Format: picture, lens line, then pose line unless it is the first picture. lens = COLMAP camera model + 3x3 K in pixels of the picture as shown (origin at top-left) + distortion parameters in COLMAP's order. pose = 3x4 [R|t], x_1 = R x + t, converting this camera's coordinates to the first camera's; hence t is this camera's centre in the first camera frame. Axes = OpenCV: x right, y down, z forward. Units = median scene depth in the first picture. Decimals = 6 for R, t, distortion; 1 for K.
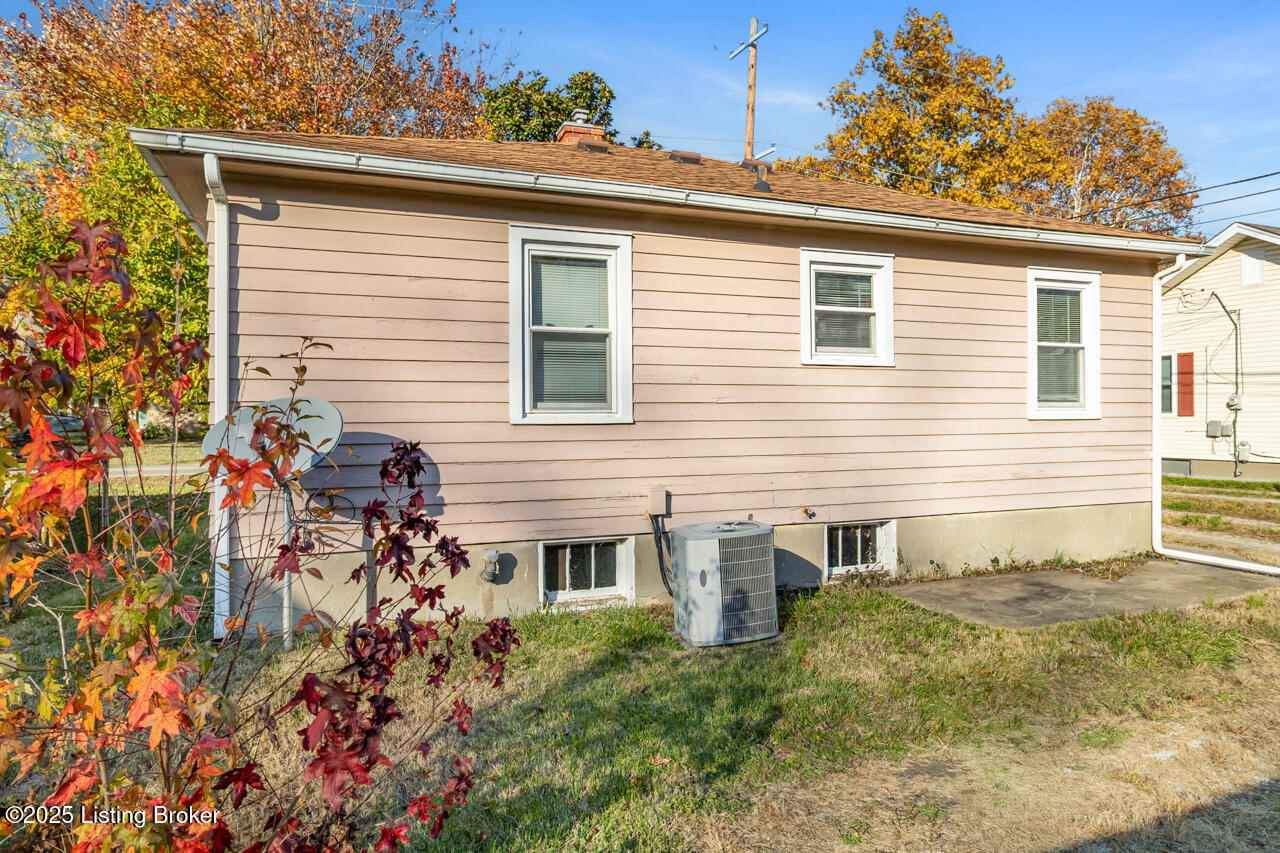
lens RADIAL K [[781.0, 0, 636.6], [0, 781.0, 419.8], [0, 0, 1]] dist [0.004784, -0.001390]
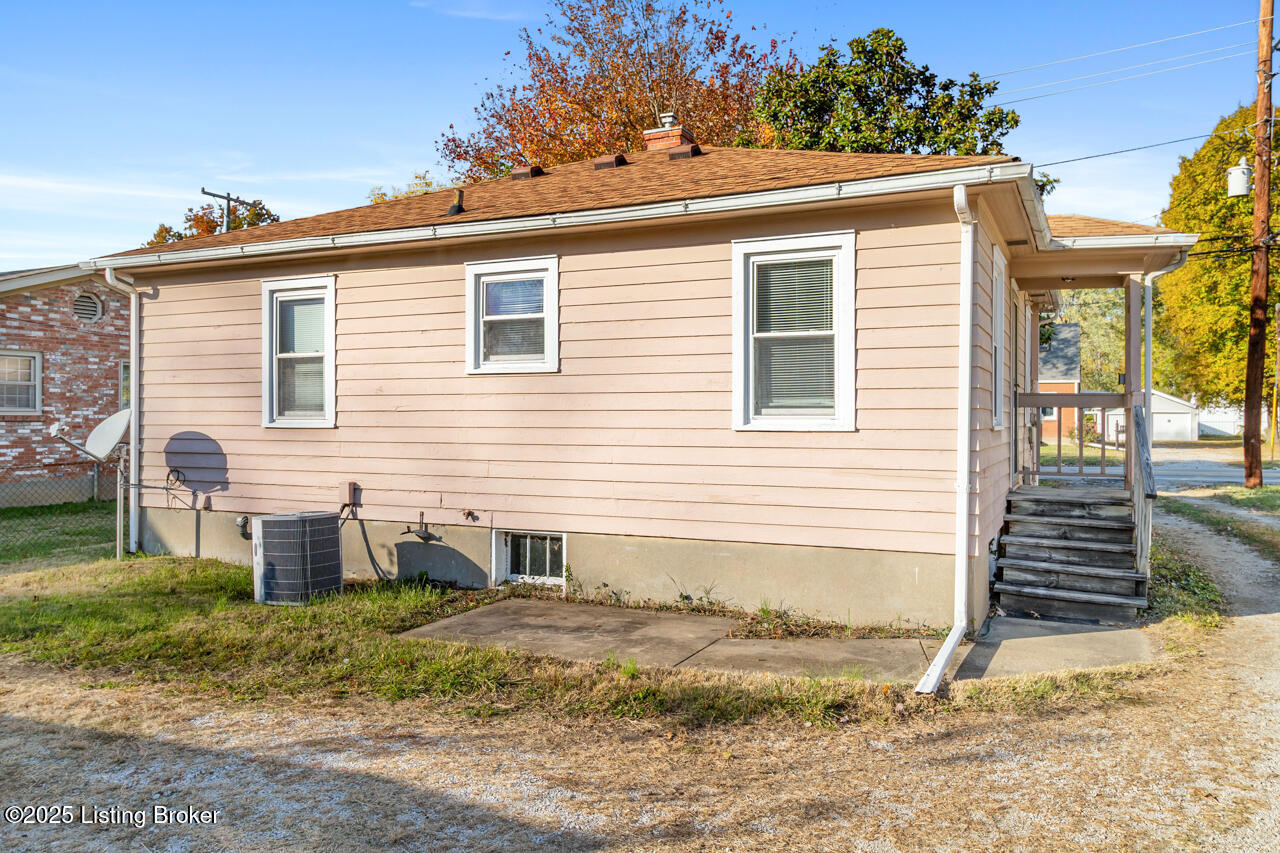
lens RADIAL K [[870.9, 0, 667.7], [0, 870.9, 426.7], [0, 0, 1]] dist [0.004760, -0.002598]
pose [[0.717489, 0.013047, -0.696448, 1.216521], [-0.008102, 0.999913, 0.010385, -0.014841], [0.696523, -0.001809, 0.717532, 0.346458]]
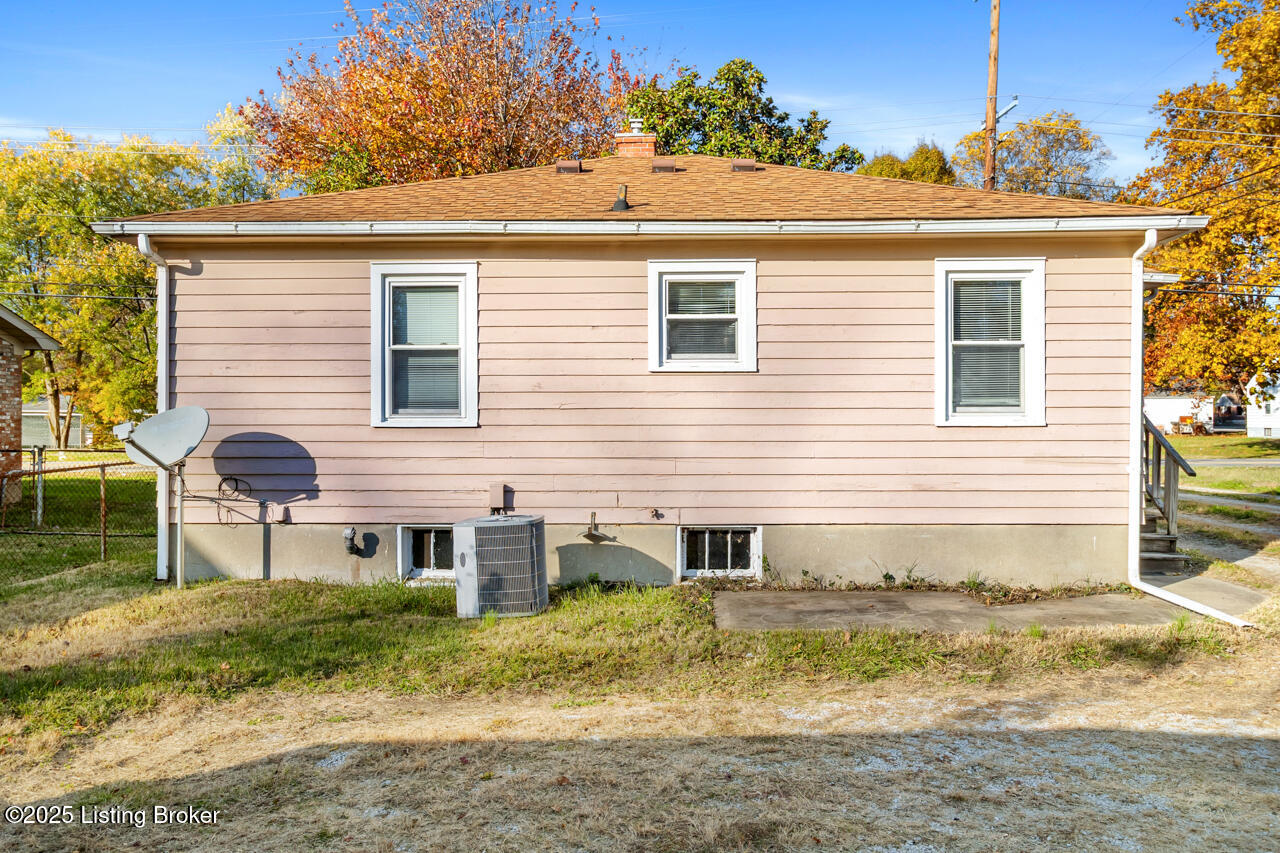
lens RADIAL K [[870.9, 0, 649.9], [0, 870.9, 426.8], [0, 0, 1]] dist [0.004760, -0.002598]
pose [[0.924647, 0.007441, -0.380753, 0.654265], [-0.005304, 0.999964, 0.006663, -0.005225], [0.380789, -0.004142, 0.924653, -0.077992]]
